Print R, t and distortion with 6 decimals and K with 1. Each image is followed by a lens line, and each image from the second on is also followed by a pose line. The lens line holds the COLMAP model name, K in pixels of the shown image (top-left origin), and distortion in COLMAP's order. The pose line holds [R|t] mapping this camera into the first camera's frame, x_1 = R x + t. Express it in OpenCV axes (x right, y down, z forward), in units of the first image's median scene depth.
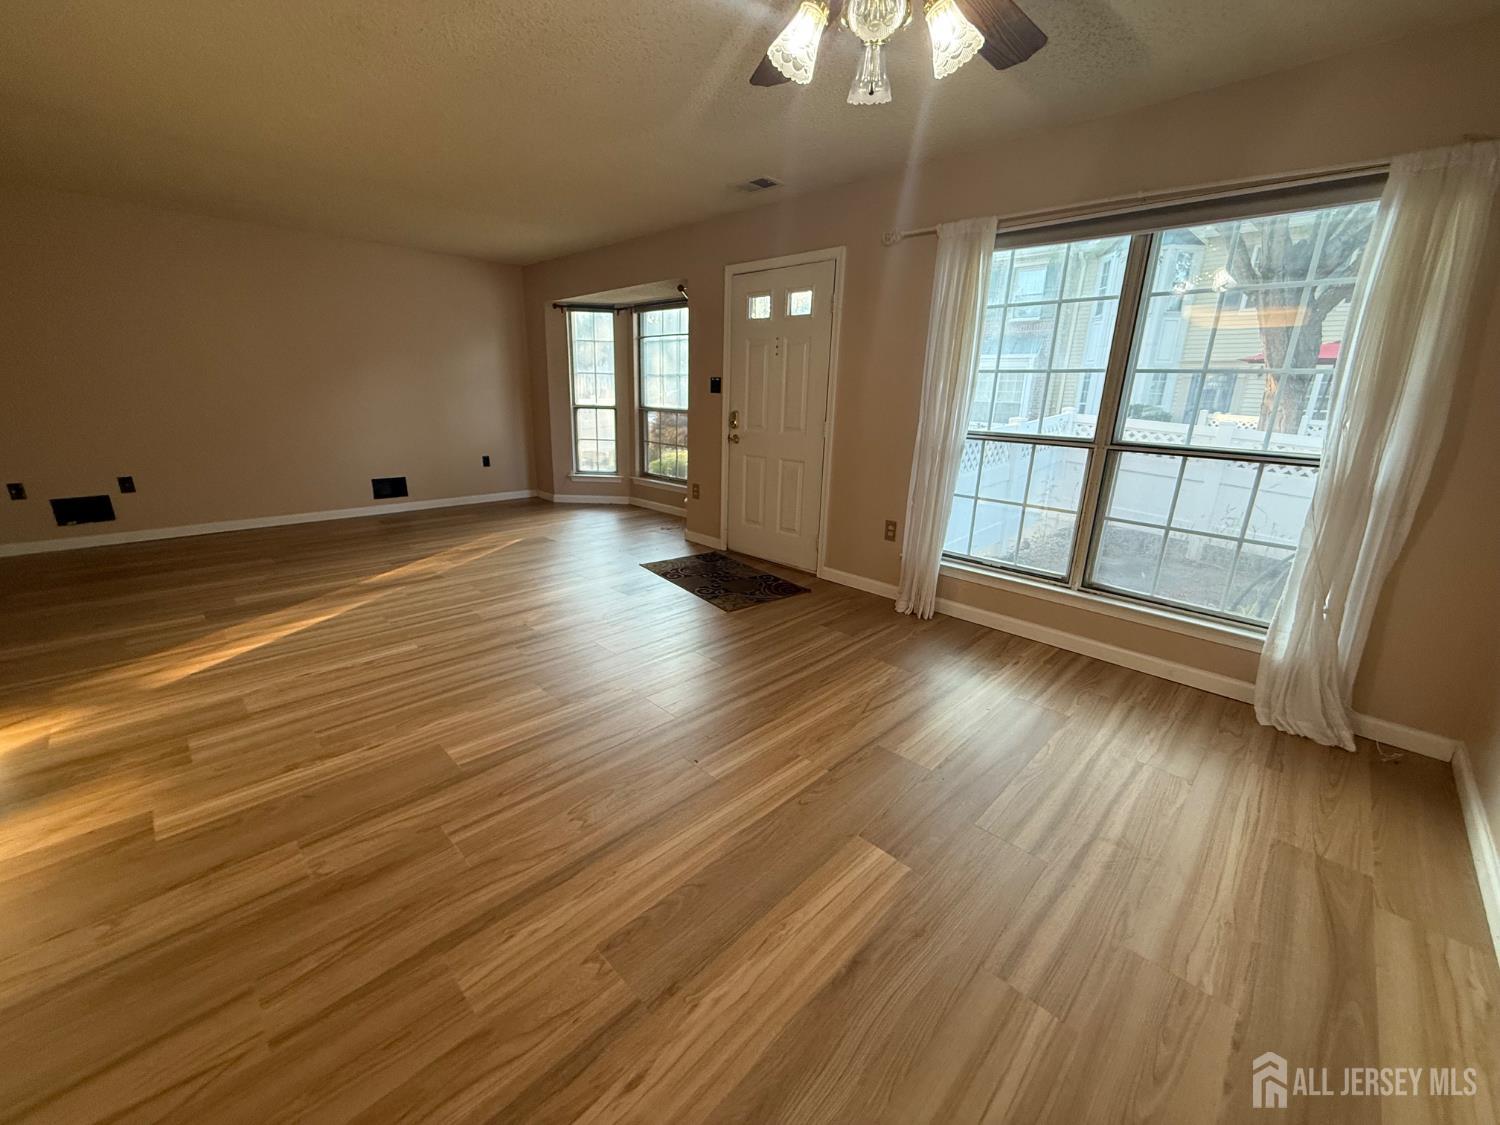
lens RADIAL K [[598.4, 0, 744.4], [0, 598.4, 561.1], [0, 0, 1]] dist [0.005552, -0.000168]
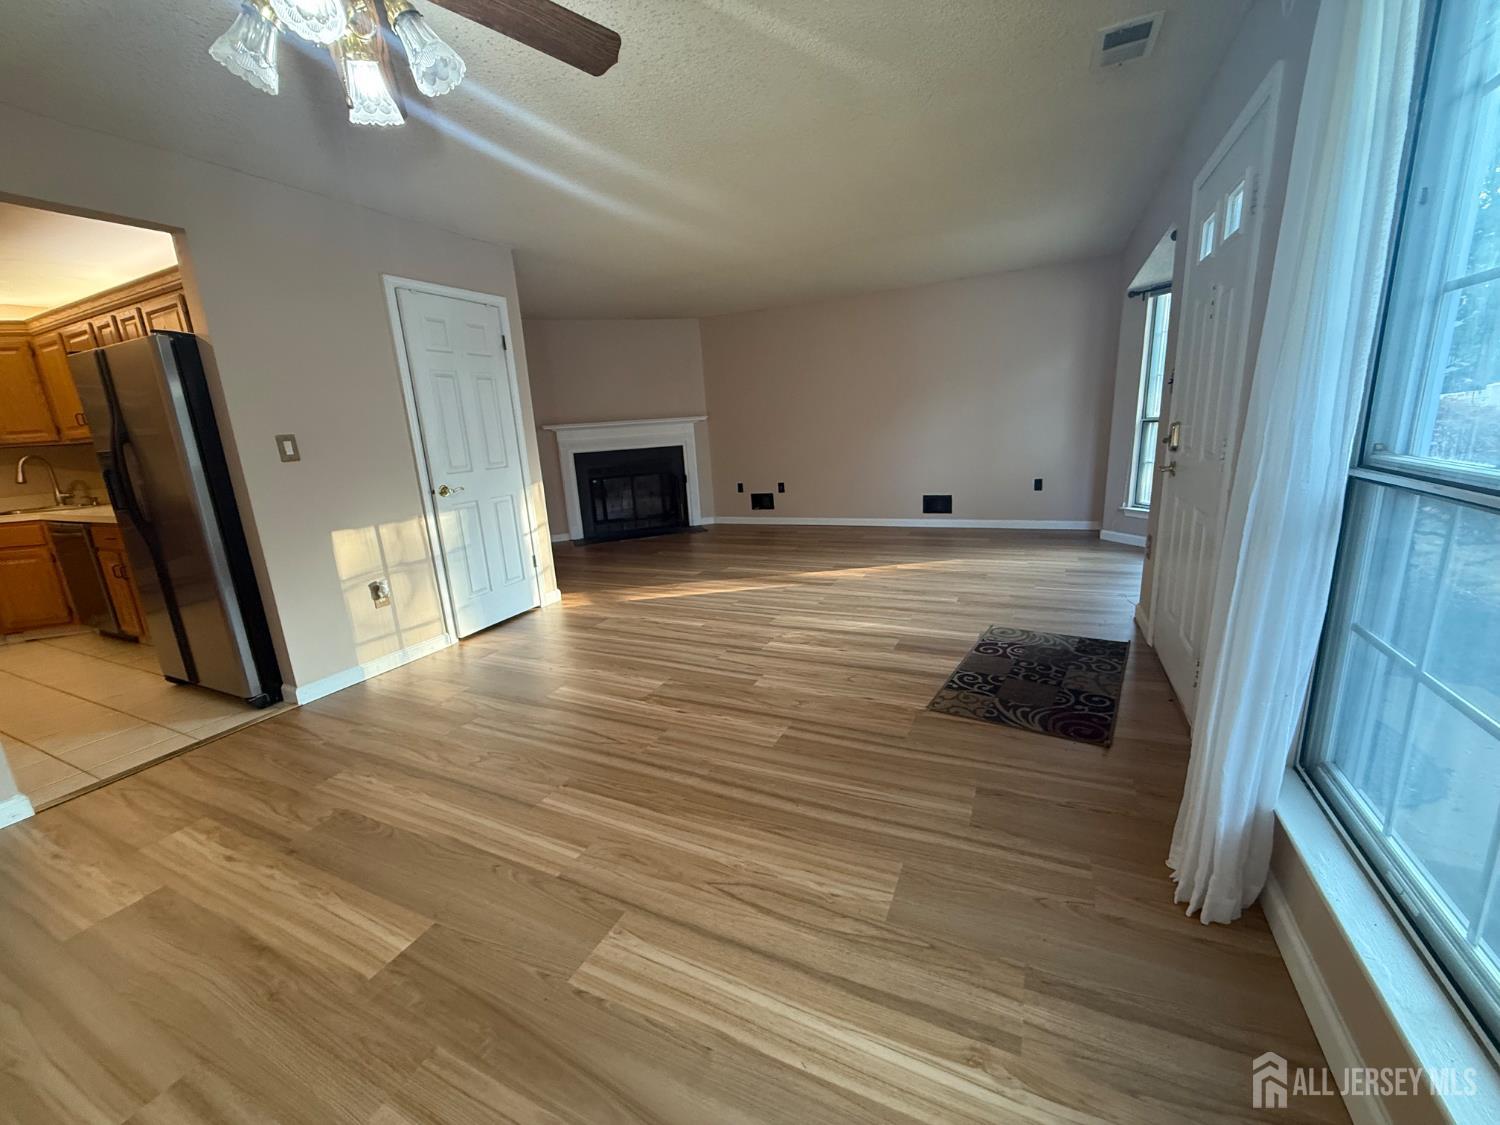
lens RADIAL K [[598.4, 0, 749.4], [0, 598.4, 557.4], [0, 0, 1]] dist [0.005552, -0.000168]
pose [[0.322448, 0.166573, -0.931816, 0.530977], [-0.193251, 0.975246, 0.107464, -0.126288], [0.926651, 0.145423, 0.346656, 0.512981]]
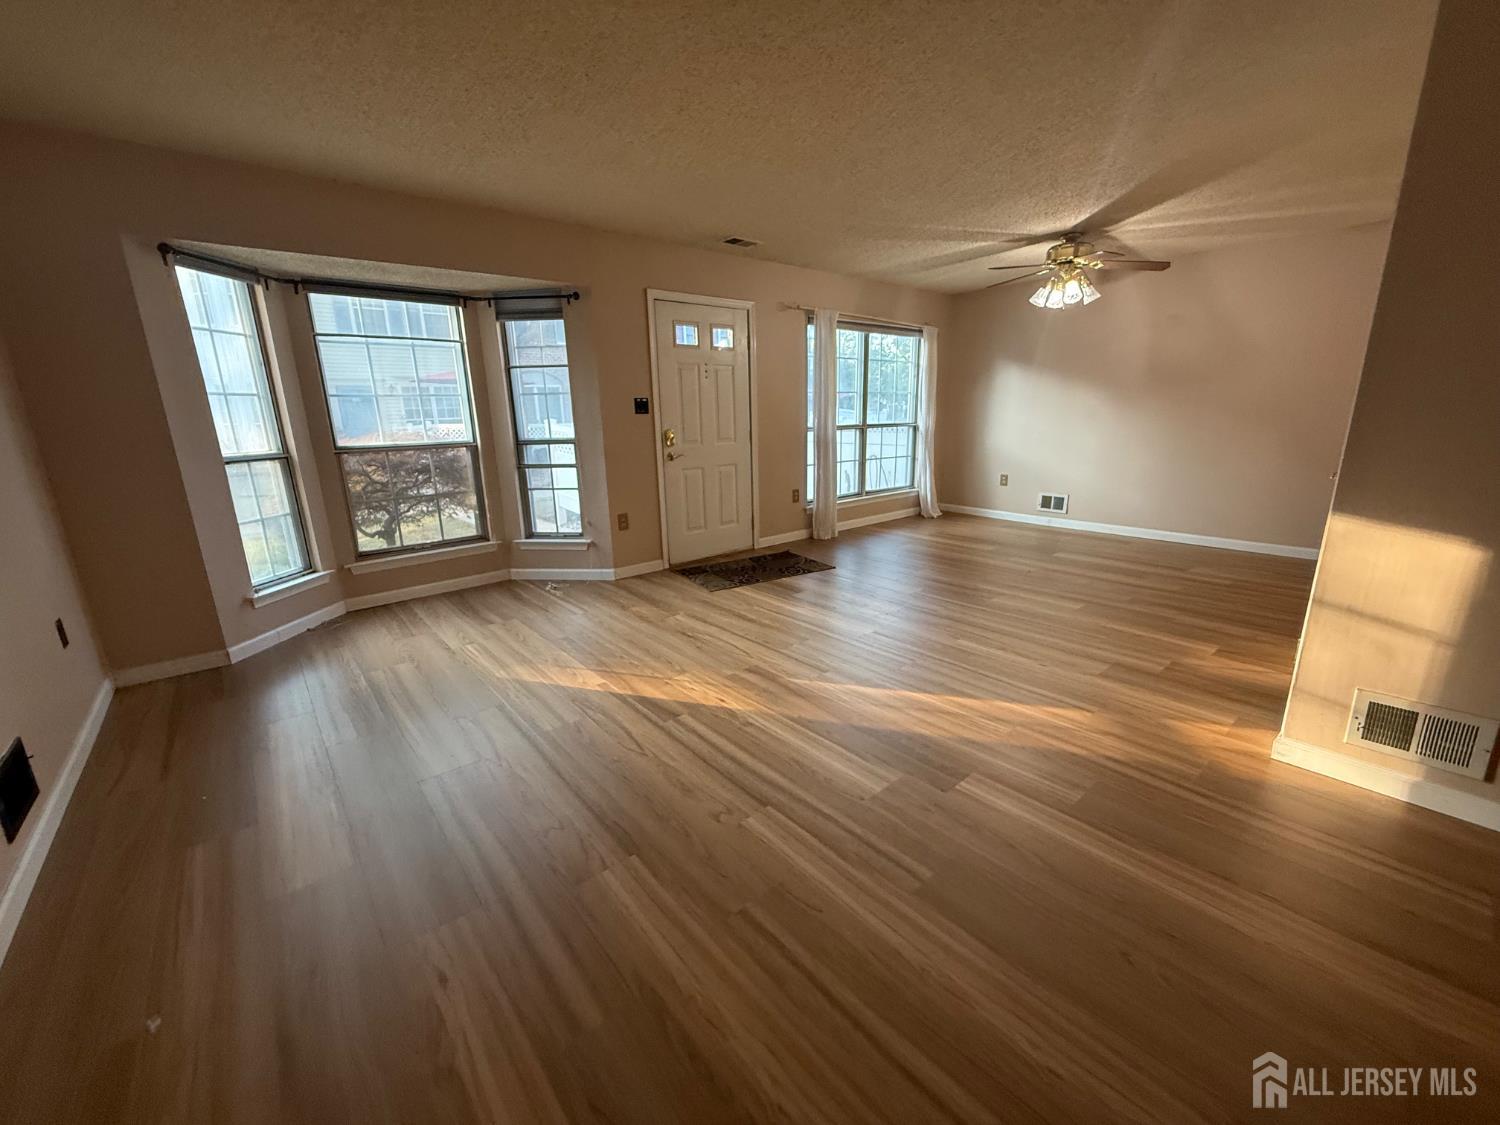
lens RADIAL K [[598.4, 0, 747.1], [0, 598.4, 560.8], [0, 0, 1]] dist [0.005552, -0.000168]
pose [[0.092328, -0.274100, 0.957259, -1.313865], [0.294875, 0.925769, 0.236642, -0.305147], [-0.951065, 0.260423, 0.166299, 0.937612]]
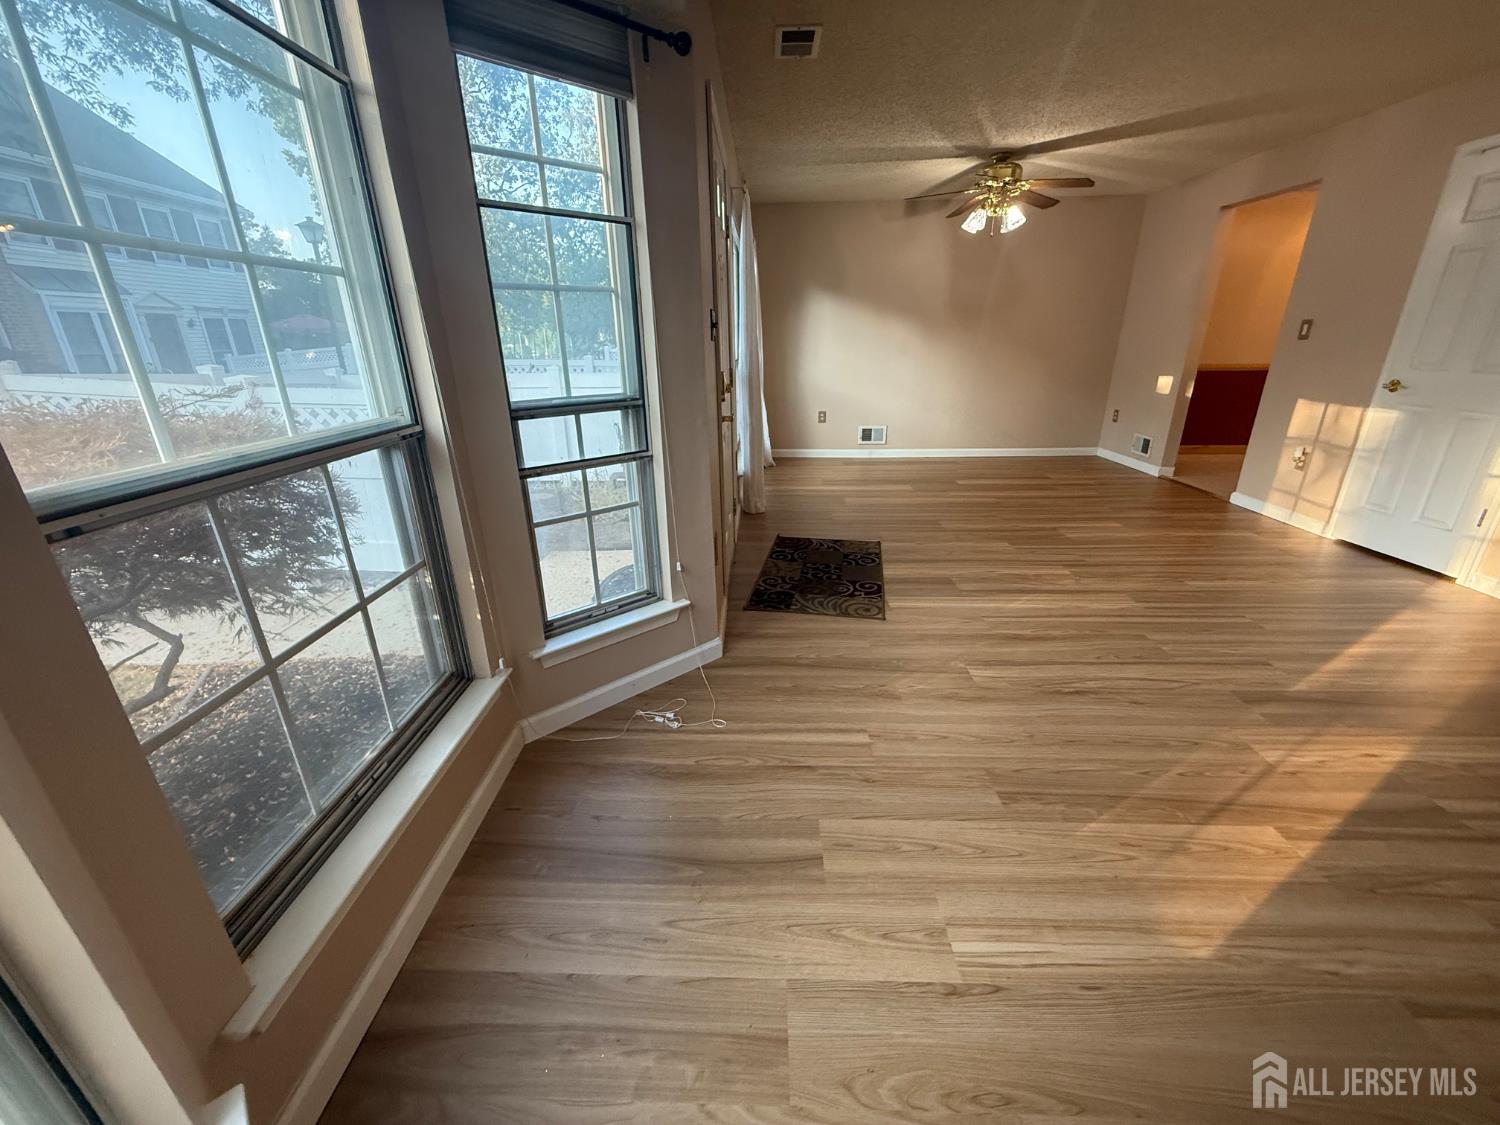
lens RADIAL K [[598.4, 0, 748.2], [0, 598.4, 560.8], [0, 0, 1]] dist [0.005552, -0.000168]
pose [[-0.679987, -0.275178, 0.679628, -0.597946], [0.195124, 0.825567, 0.529495, -0.498483], [-0.706785, 0.492662, -0.507681, 1.694947]]
